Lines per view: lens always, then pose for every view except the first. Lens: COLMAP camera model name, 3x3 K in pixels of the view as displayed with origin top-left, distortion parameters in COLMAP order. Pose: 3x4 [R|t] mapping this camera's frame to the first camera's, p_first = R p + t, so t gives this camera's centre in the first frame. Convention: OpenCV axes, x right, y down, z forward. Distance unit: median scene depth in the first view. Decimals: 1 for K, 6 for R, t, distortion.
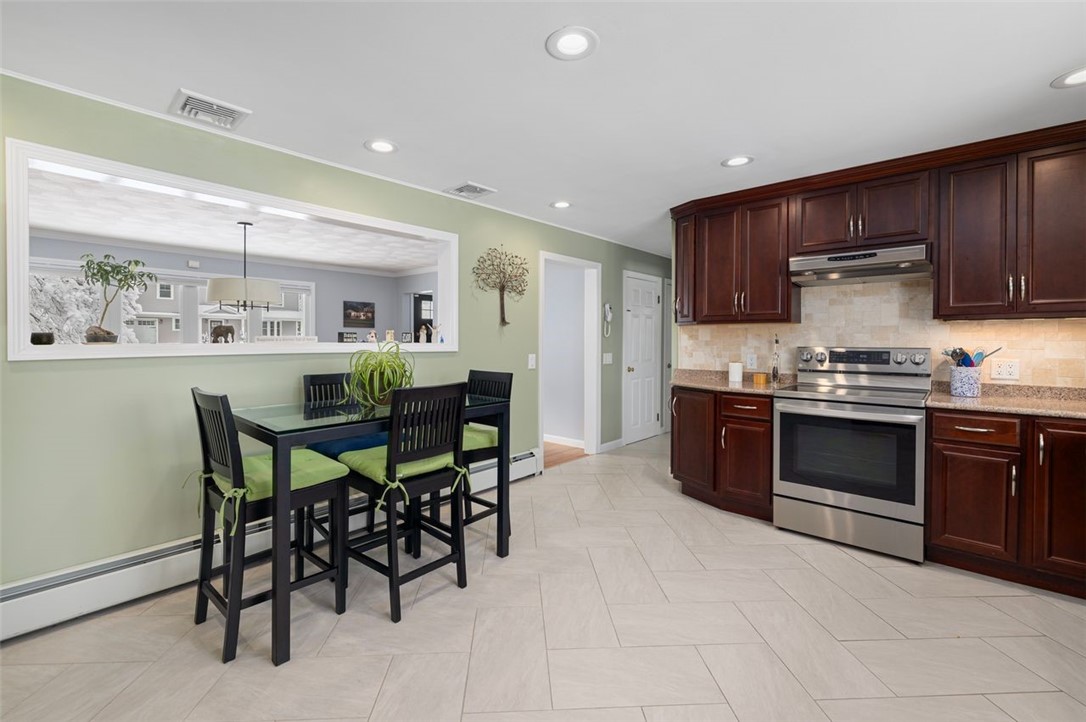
lens RADIAL K [[463.7, 0, 535.9], [0, 463.7, 342.4], [0, 0, 1]] dist [0.000116, 0.000121]
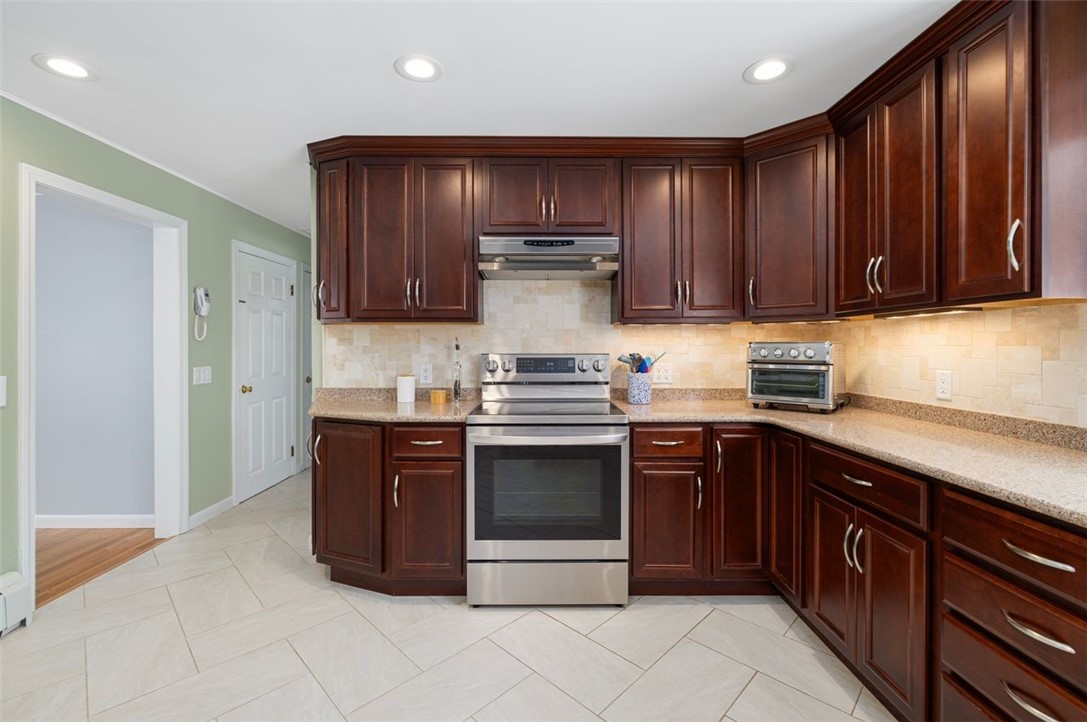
lens RADIAL K [[464.1, 0, 543.3], [0, 464.1, 349.8], [0, 0, 1]] dist [0.000116, 0.000121]
pose [[0.732543, -0.008934, 0.680662, 0.102921], [0.005309, 0.999958, 0.007411, -0.002659], [-0.680700, -0.001815, 0.732560, 0.356294]]
